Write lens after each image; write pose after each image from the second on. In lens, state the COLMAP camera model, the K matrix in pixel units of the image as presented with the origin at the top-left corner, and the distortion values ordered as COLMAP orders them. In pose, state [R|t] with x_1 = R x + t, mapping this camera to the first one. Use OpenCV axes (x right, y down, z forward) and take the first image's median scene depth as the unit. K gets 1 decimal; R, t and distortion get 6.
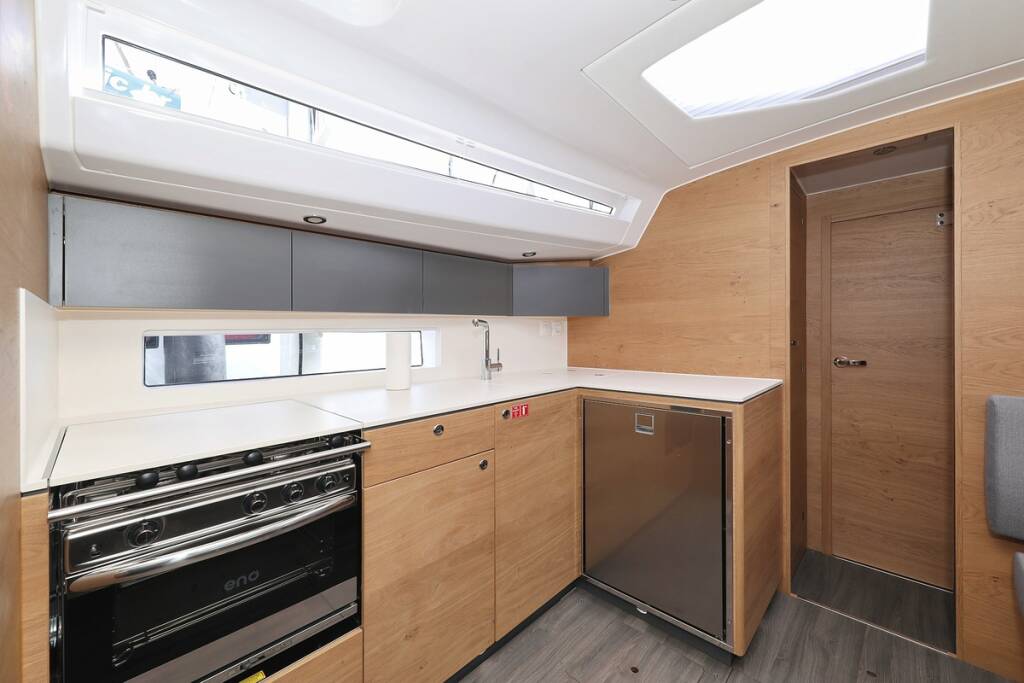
lens RADIAL K [[405.6, 0, 498.9], [0, 405.6, 335.7], [0, 0, 1]] dist [0.011400, -0.000241]
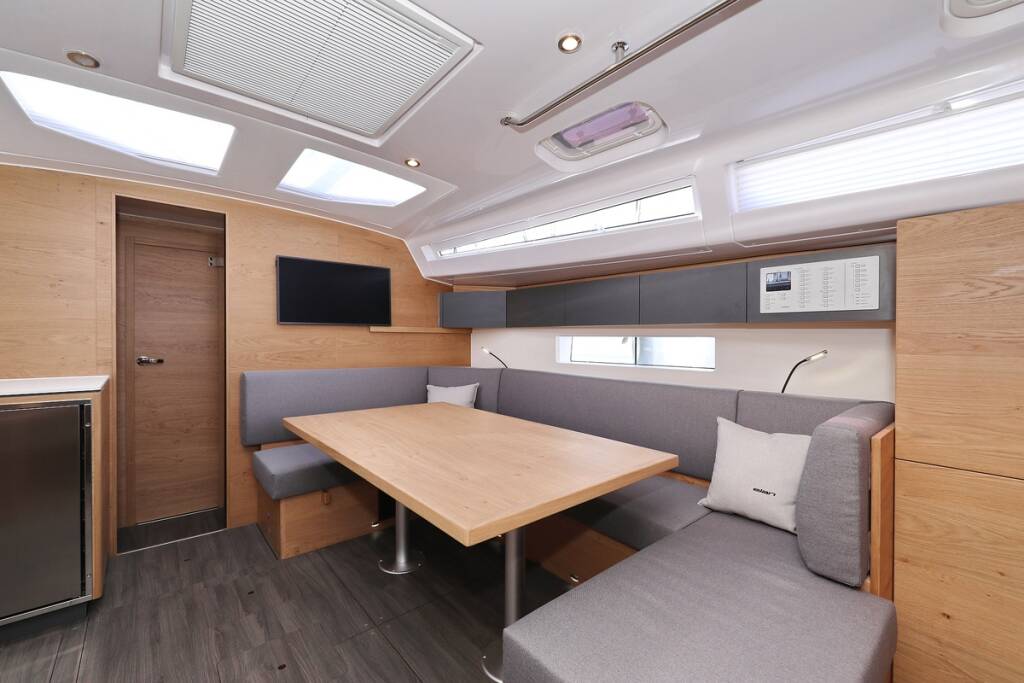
lens RADIAL K [[423.0, 0, 529.6], [0, 423.0, 344.8], [0, 0, 1]] dist [-0.015723, -0.000096]
pose [[0.047000, 0.001279, 0.998894, -0.427814], [-0.000522, 0.999999, -0.001256, 0.021470], [-0.998895, -0.000463, 0.047000, -0.249104]]
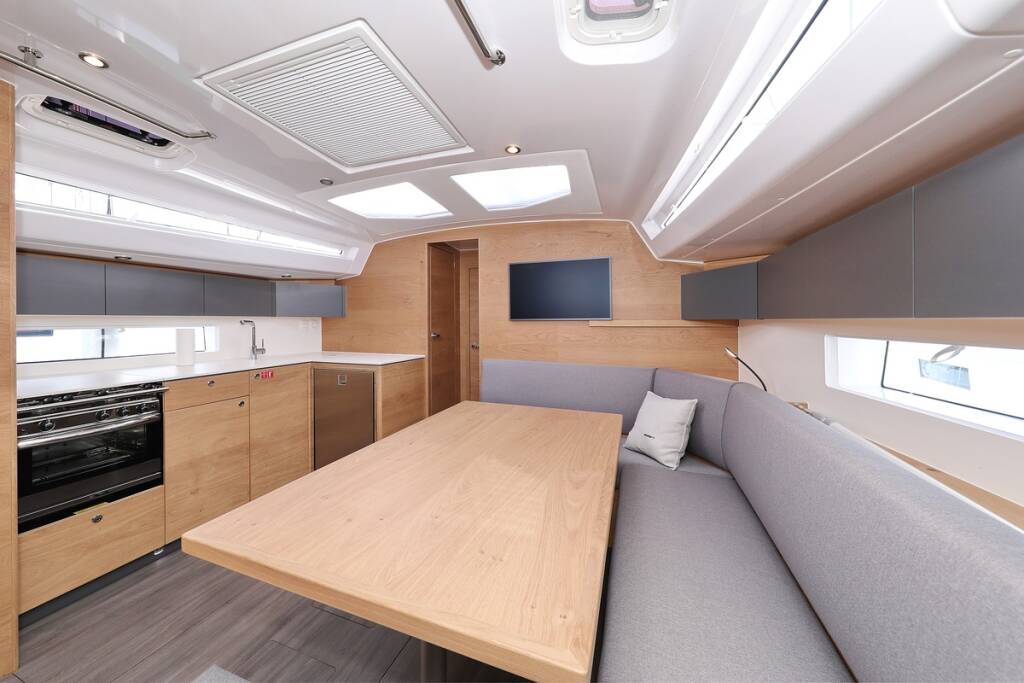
lens RADIAL K [[388.8, 0, 450.1], [0, 388.8, 336.7], [0, 0, 1]] dist [-0.001055, -0.000130]
pose [[0.937615, 0.001149, 0.347673, 0.182638], [-0.009856, 0.999680, 0.023278, -0.020108], [-0.347535, -0.025252, 0.937327, -0.727763]]
